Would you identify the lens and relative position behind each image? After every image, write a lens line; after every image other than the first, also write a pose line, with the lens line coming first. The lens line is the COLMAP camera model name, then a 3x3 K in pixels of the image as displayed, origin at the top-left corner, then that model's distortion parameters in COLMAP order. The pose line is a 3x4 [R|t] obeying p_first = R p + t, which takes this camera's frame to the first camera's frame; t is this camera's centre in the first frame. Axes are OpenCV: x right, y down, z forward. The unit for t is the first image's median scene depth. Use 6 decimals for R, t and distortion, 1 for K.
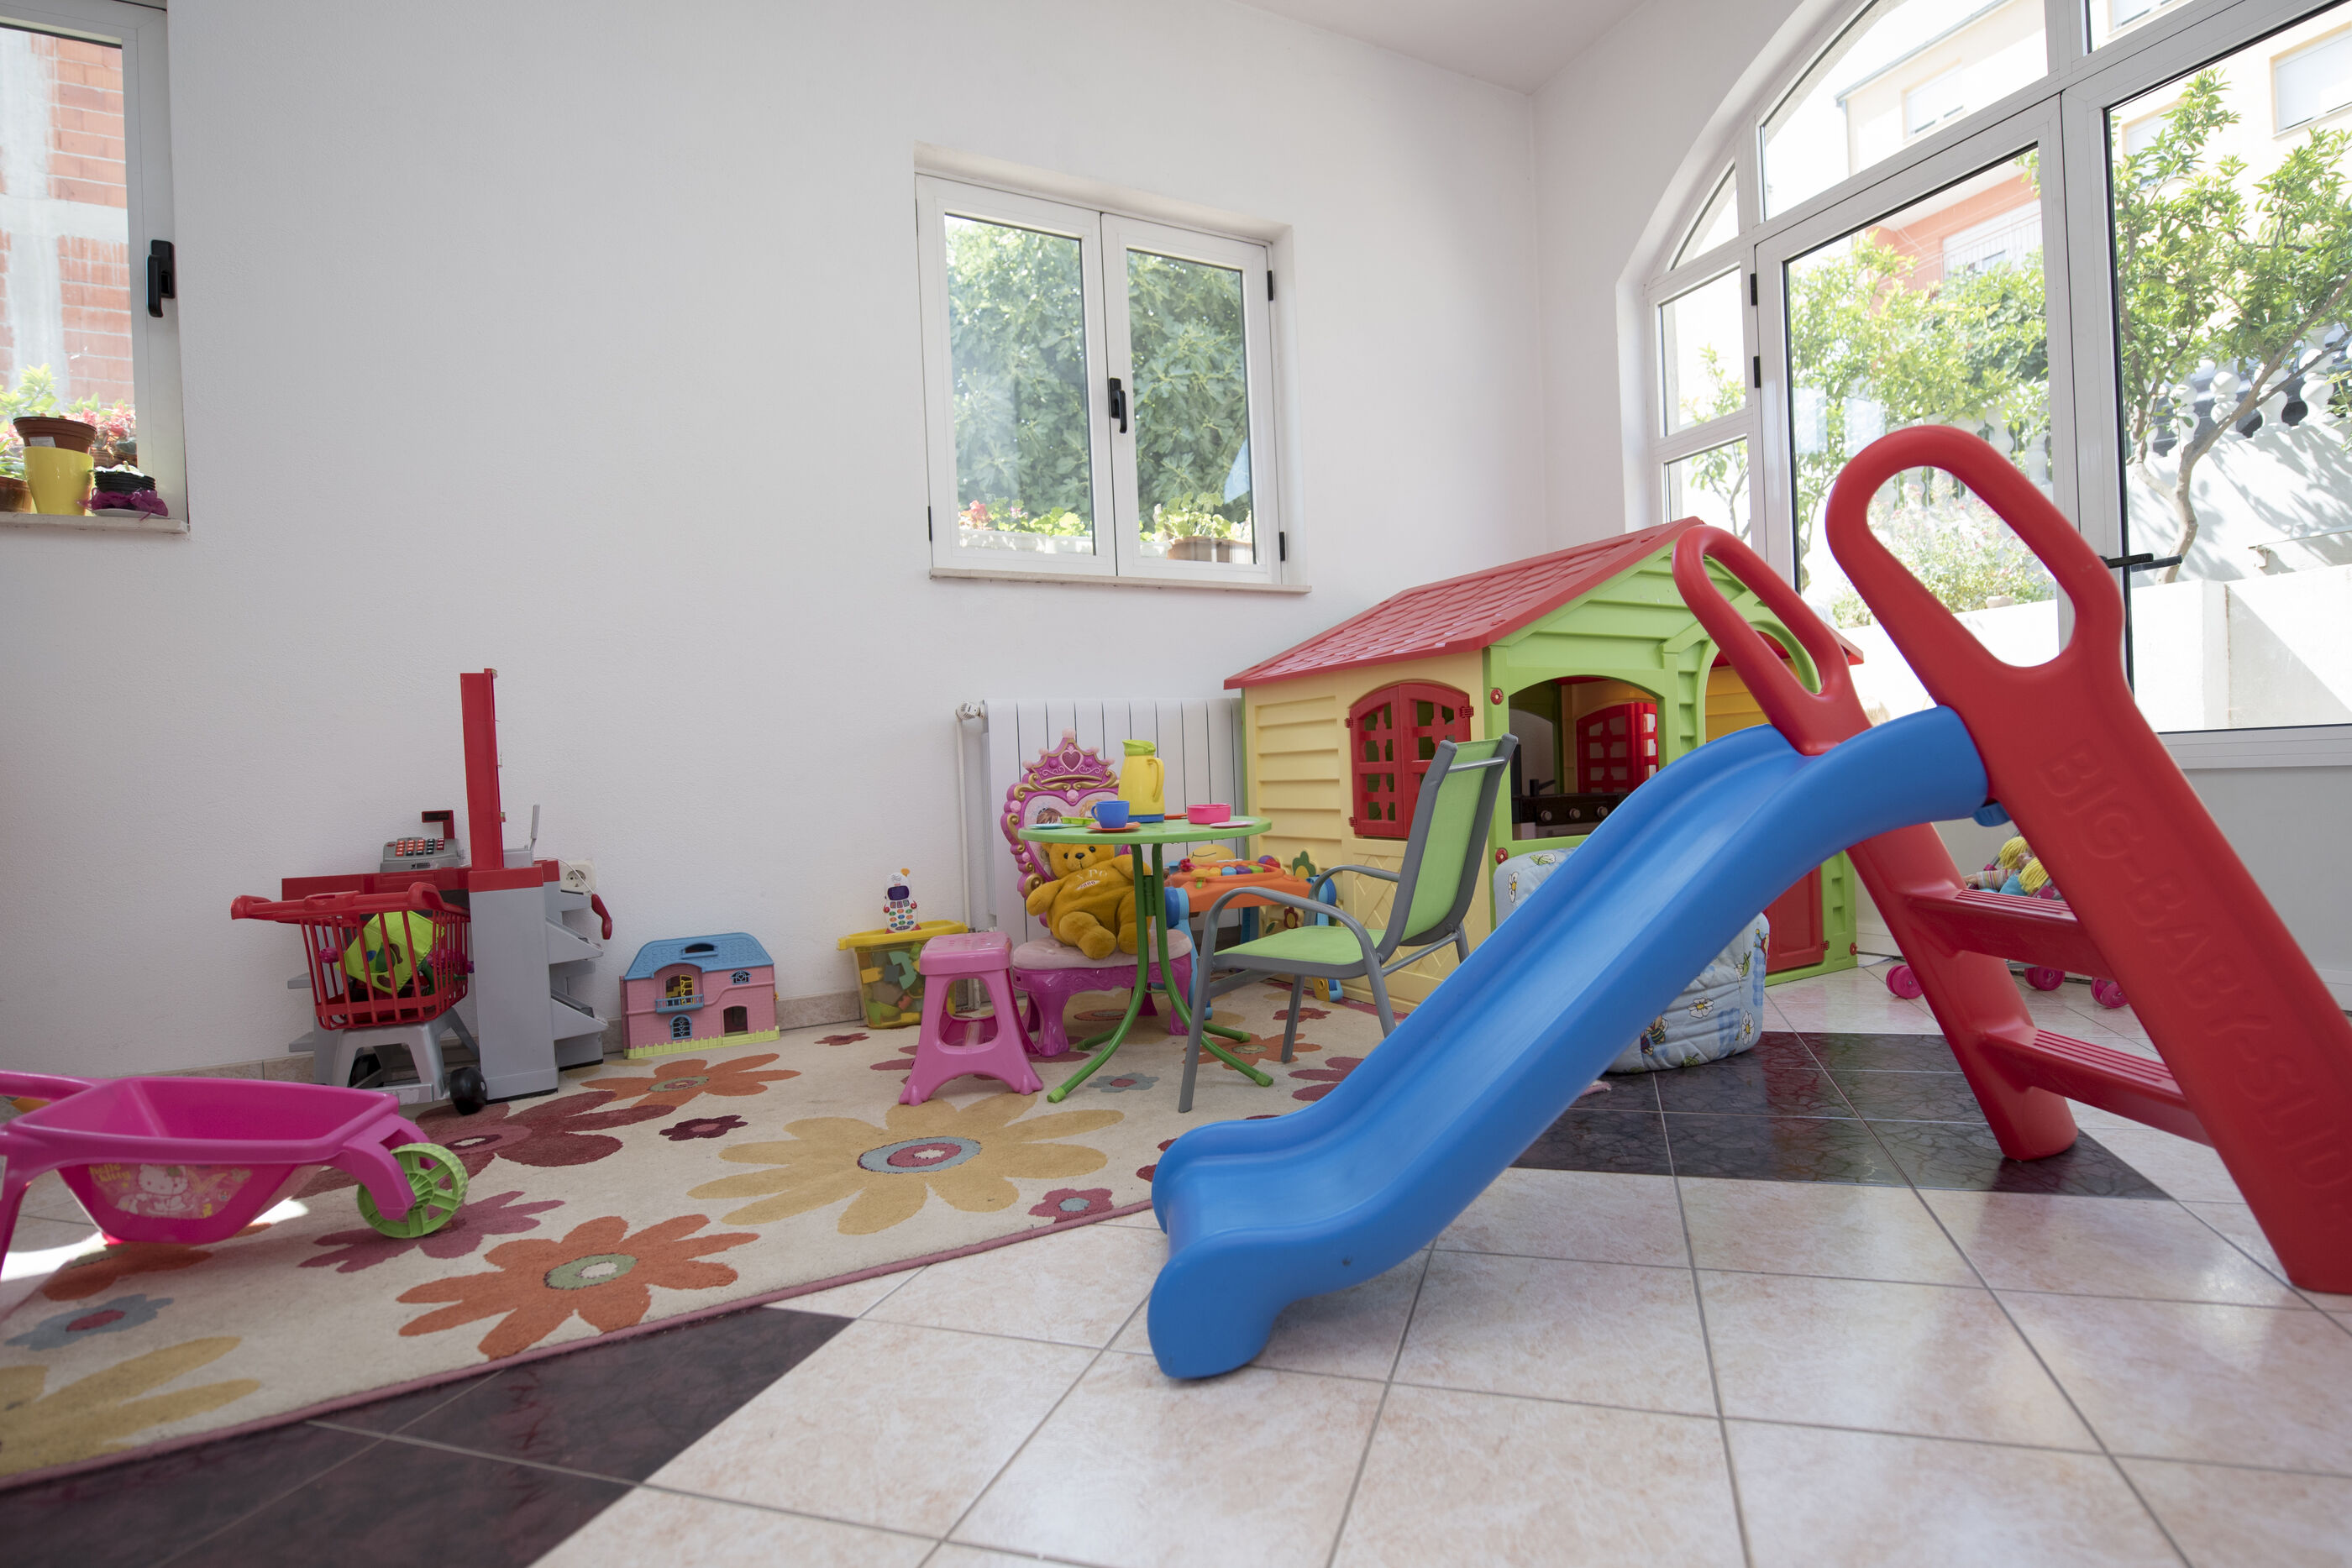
lens RADIAL K [[1132.6, 0, 1175.1], [0, 1132.6, 788.5], [0, 0, 1]] dist [-0.009767, -0.001732]
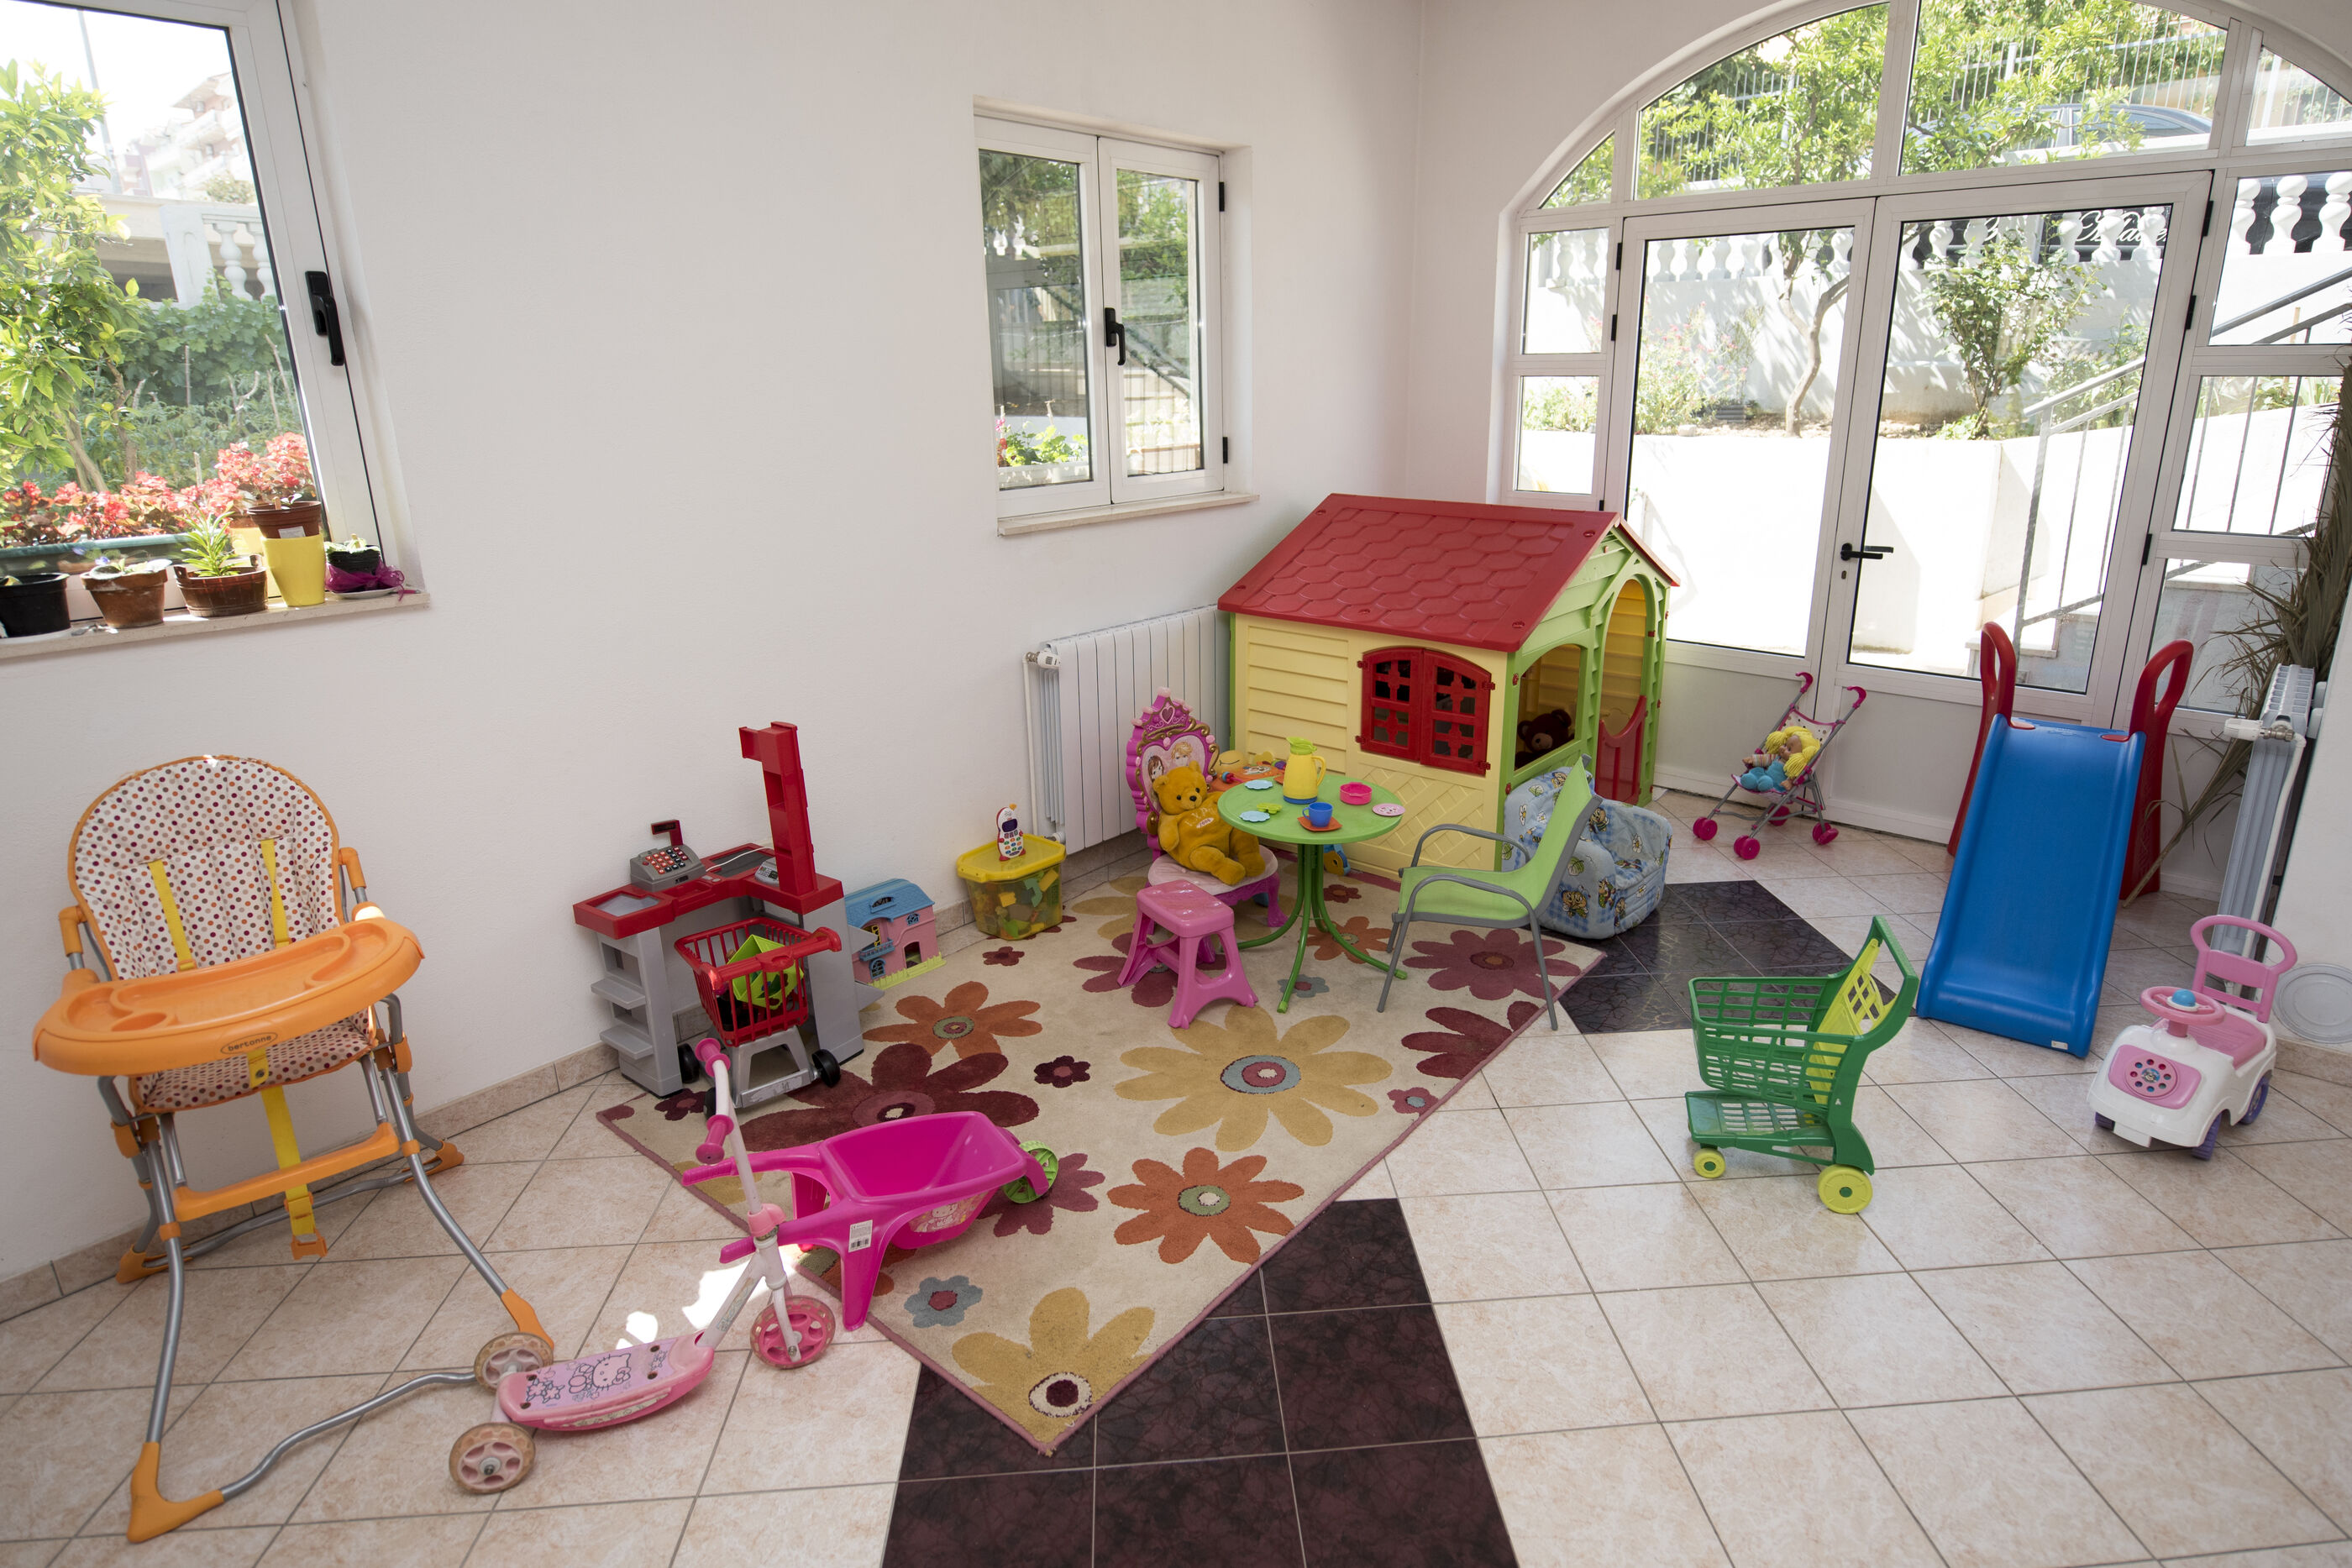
lens RADIAL K [[1241.7, 0, 1177.6], [0, 1241.7, 775.1], [0, 0, 1]] dist [-0.003104, 0.000324]
pose [[0.938200, -0.087075, 0.334961, -0.578669], [-0.003341, 0.965509, 0.260348, -0.335609], [-0.346078, -0.245378, 0.905549, -0.247645]]
